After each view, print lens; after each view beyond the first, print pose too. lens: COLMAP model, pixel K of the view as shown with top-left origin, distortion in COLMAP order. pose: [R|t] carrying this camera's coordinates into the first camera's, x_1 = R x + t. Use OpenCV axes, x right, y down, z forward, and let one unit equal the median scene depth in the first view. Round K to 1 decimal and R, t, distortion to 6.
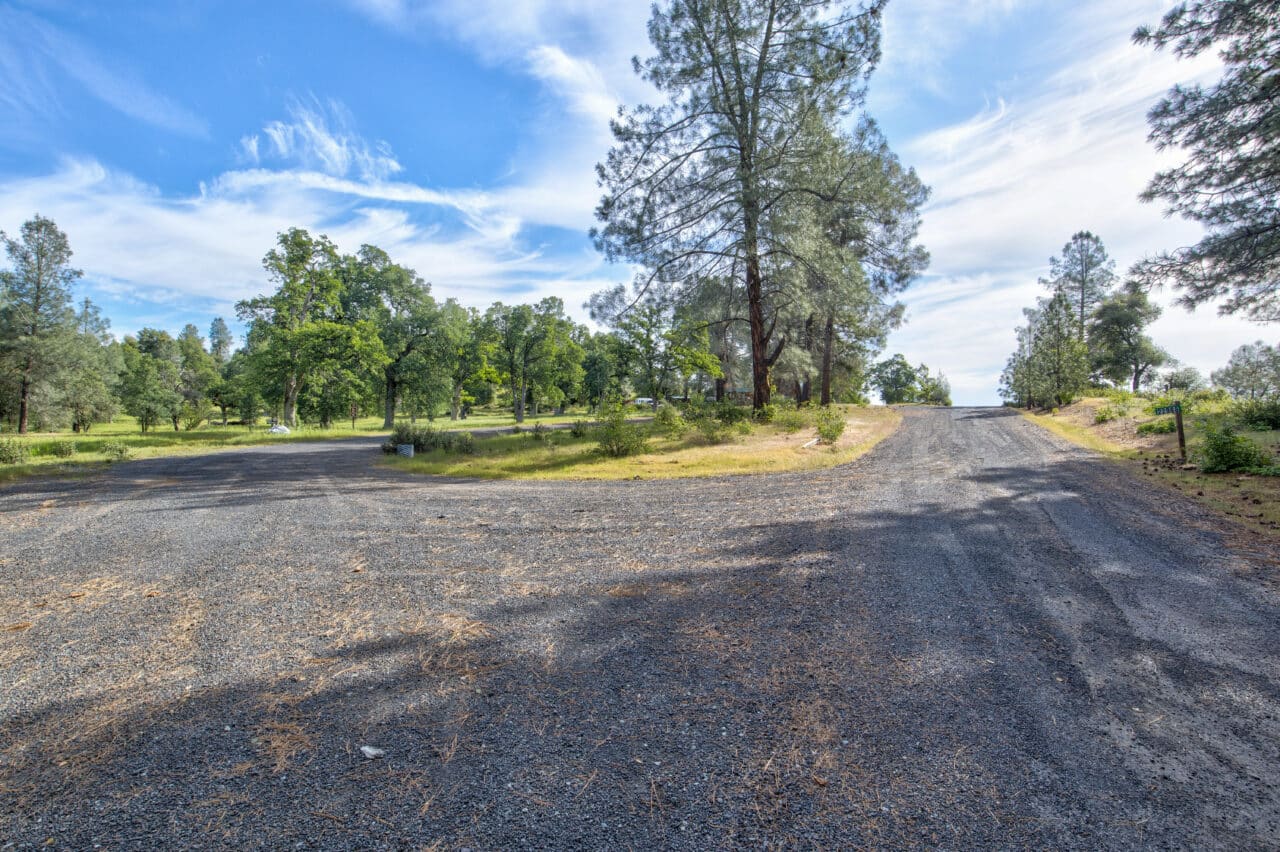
lens RADIAL K [[639.3, 0, 634.7], [0, 639.3, 429.4], [0, 0, 1]] dist [-0.010100, 0.001732]
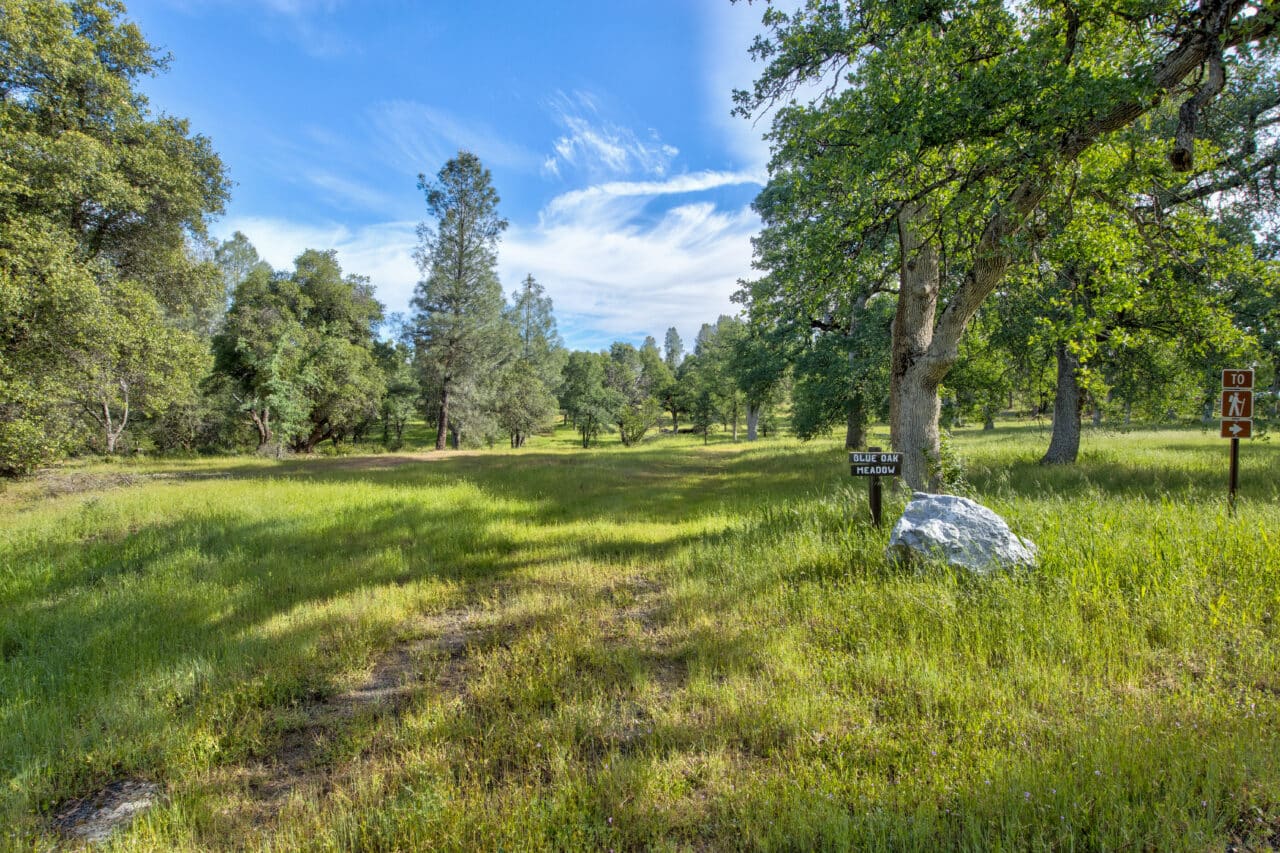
lens RADIAL K [[639.3, 0, 639.2], [0, 639.3, 425.9], [0, 0, 1]] dist [-0.010100, 0.001732]
pose [[0.808267, 0.004981, -0.588795, -0.196135], [-0.012726, 0.999878, -0.009011, -0.008943], [0.588678, 0.014777, 0.808232, 0.305259]]
